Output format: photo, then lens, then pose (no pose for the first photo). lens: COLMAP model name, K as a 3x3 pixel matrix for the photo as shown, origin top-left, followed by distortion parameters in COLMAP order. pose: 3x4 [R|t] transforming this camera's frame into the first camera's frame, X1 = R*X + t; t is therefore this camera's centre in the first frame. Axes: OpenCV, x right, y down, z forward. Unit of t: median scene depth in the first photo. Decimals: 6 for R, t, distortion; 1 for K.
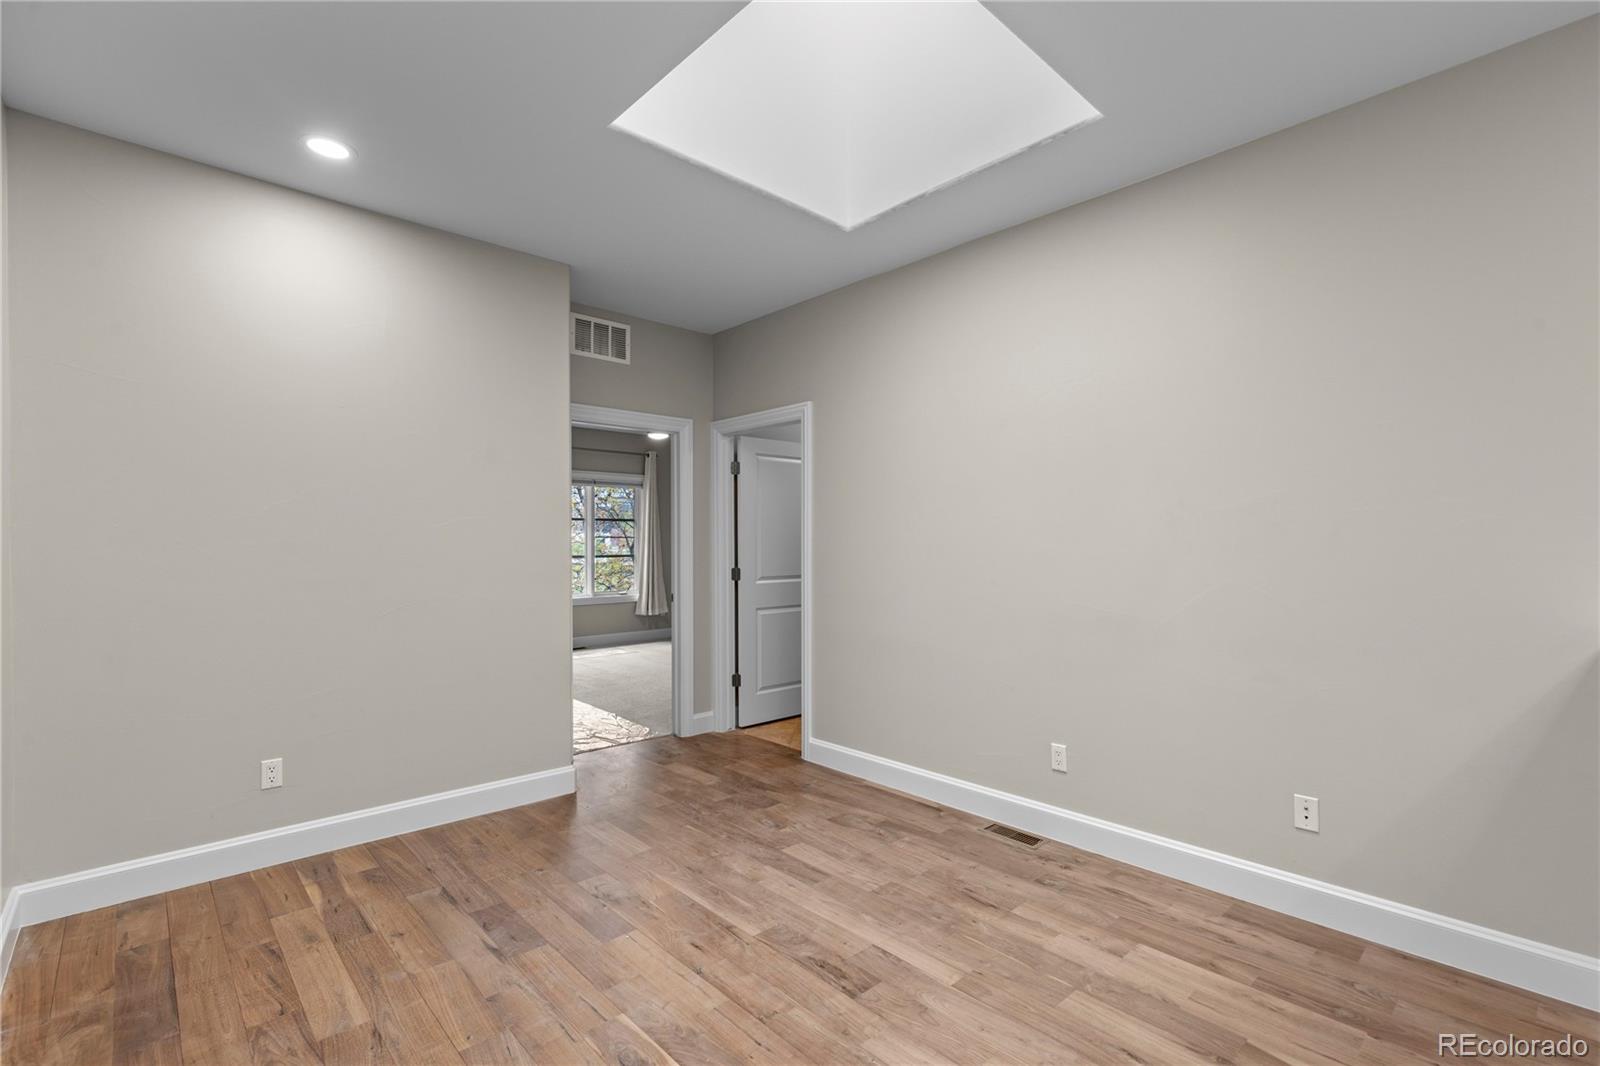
lens RADIAL K [[725.8, 0, 801.5], [0, 725.8, 537.5], [0, 0, 1]] dist [0.003962, 0.000393]
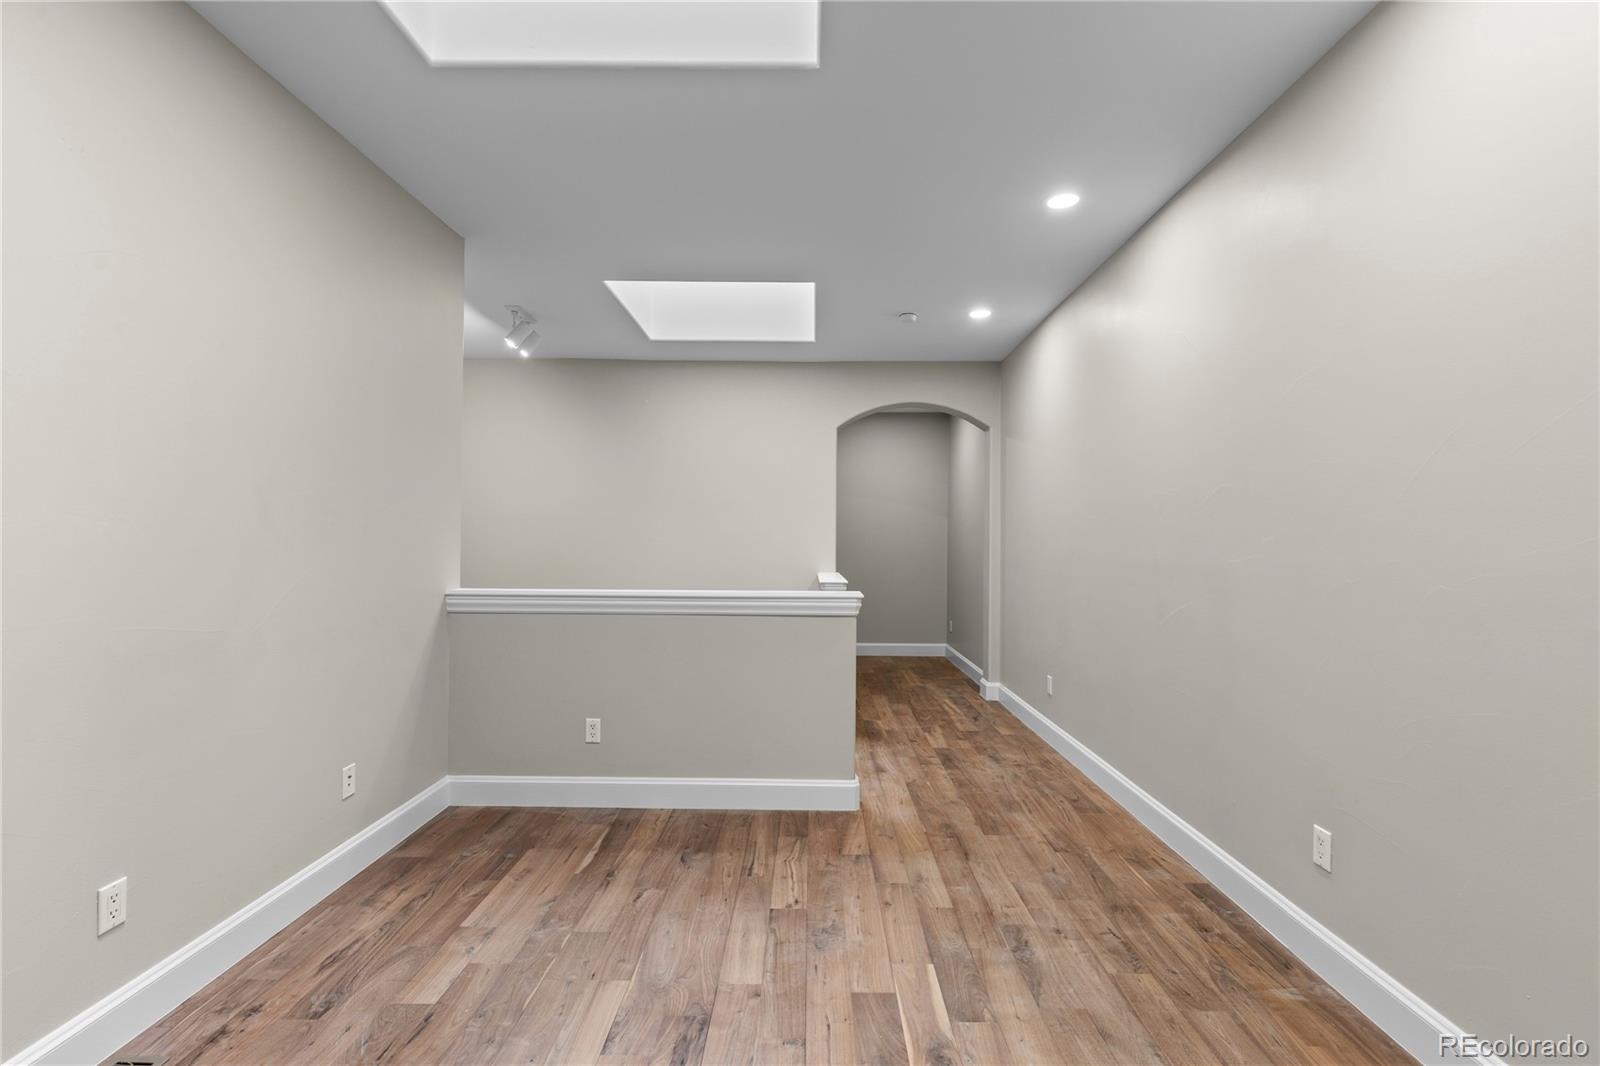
lens RADIAL K [[725.8, 0, 803.3], [0, 725.8, 534.7], [0, 0, 1]] dist [0.003962, 0.000393]
pose [[-0.724766, 0.003886, 0.688984, -0.570538], [-0.005022, 0.999928, -0.010922, 0.021466], [-0.688977, -0.011376, -0.724694, 1.382807]]
